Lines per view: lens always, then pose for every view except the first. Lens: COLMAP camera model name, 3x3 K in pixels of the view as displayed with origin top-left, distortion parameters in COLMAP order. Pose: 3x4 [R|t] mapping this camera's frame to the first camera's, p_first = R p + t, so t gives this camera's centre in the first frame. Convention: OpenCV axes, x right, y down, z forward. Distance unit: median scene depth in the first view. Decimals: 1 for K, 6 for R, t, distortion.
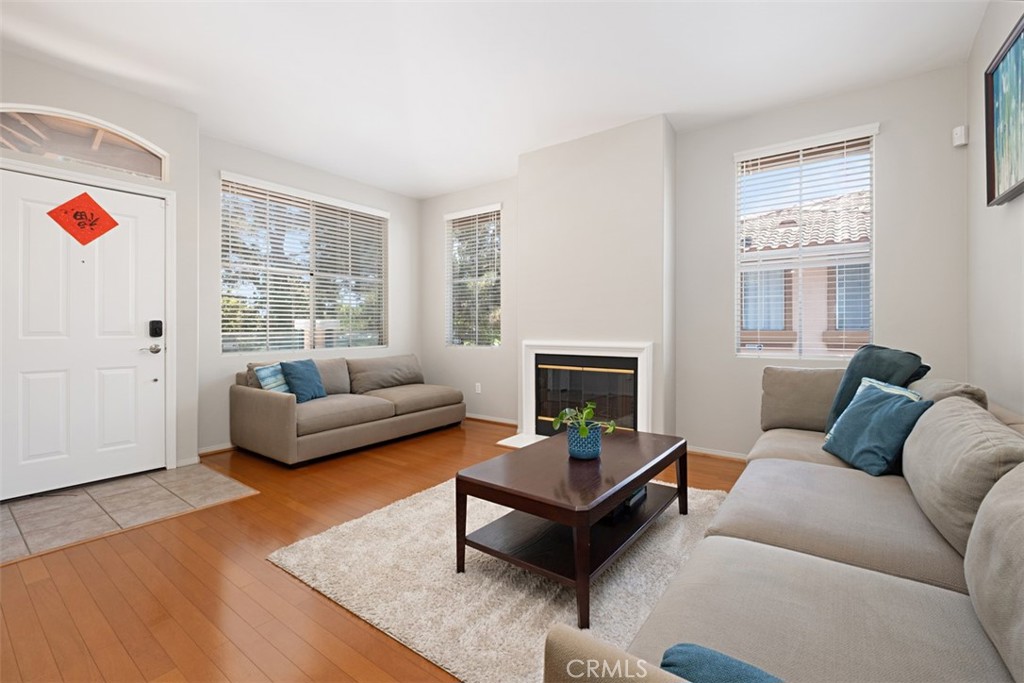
lens RADIAL K [[437.6, 0, 513.2], [0, 437.6, 336.5], [0, 0, 1]] dist [0.003156, -0.005904]
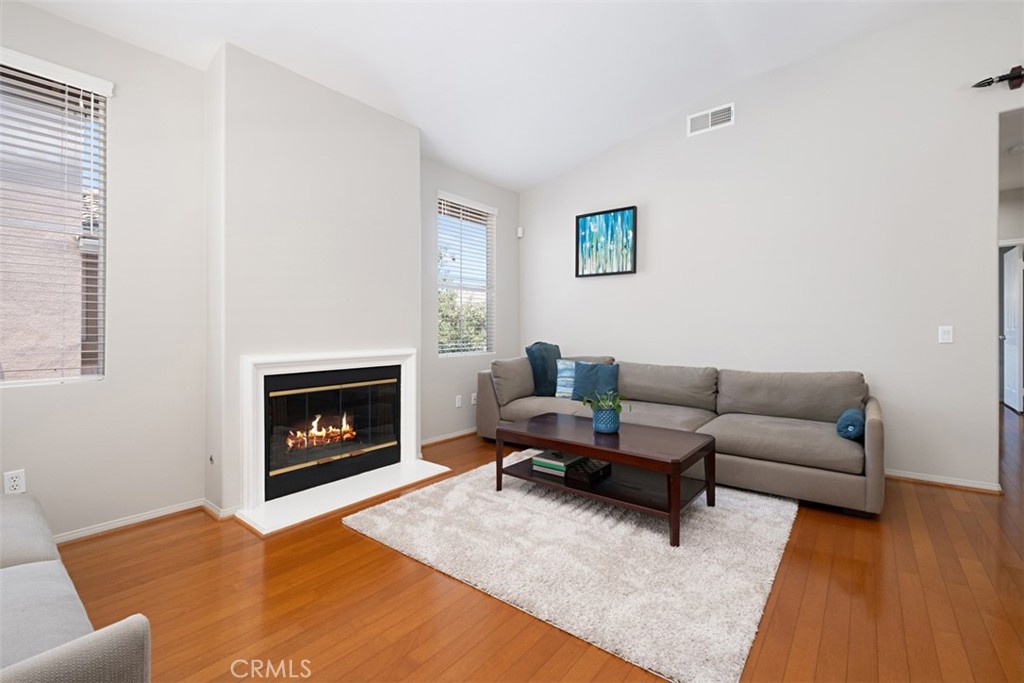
lens RADIAL K [[437.6, 0, 513.2], [0, 437.6, 336.5], [0, 0, 1]] dist [0.003156, -0.005904]
pose [[0.029077, -0.006961, 0.999553, -0.671036], [0.028545, 0.999574, 0.006131, -0.013416], [-0.999170, 0.028354, 0.029264, 0.717109]]
